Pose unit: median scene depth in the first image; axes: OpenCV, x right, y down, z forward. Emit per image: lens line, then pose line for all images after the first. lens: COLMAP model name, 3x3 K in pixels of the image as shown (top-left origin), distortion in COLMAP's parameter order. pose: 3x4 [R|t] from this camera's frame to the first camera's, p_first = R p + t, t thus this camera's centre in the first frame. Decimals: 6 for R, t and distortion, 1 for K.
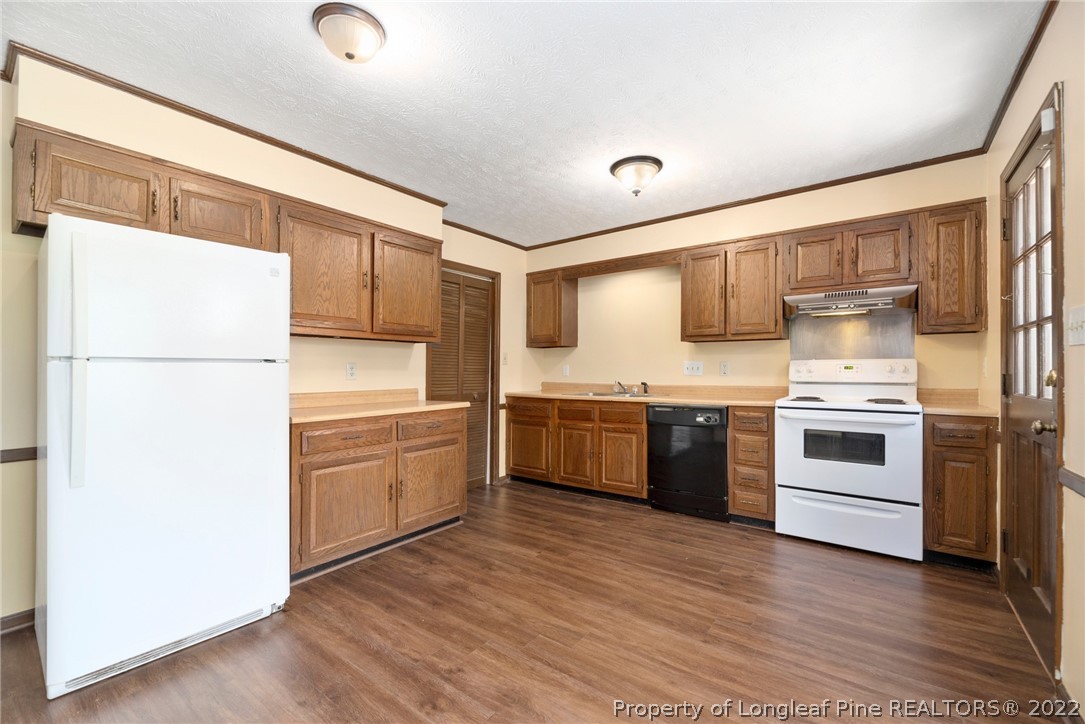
lens RADIAL K [[444.6, 0, 542.5], [0, 444.6, 368.5], [0, 0, 1]] dist [0.002188, -0.000237]
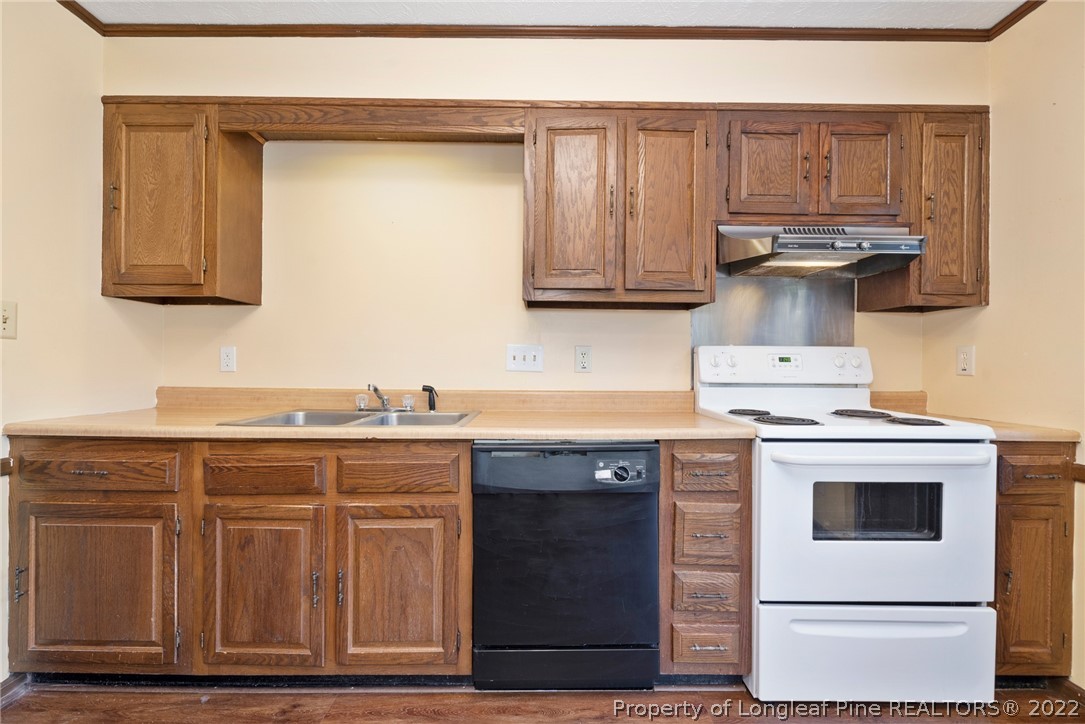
lens RADIAL K [[456.5, 0, 533.7], [0, 456.5, 368.3], [0, 0, 1]] dist [-0.006030, -0.000301]
pose [[0.796885, 0.000211, 0.604131, 0.032777], [-0.011030, 0.999838, 0.014200, 0.005469], [-0.604030, -0.017980, 0.796759, 0.715990]]
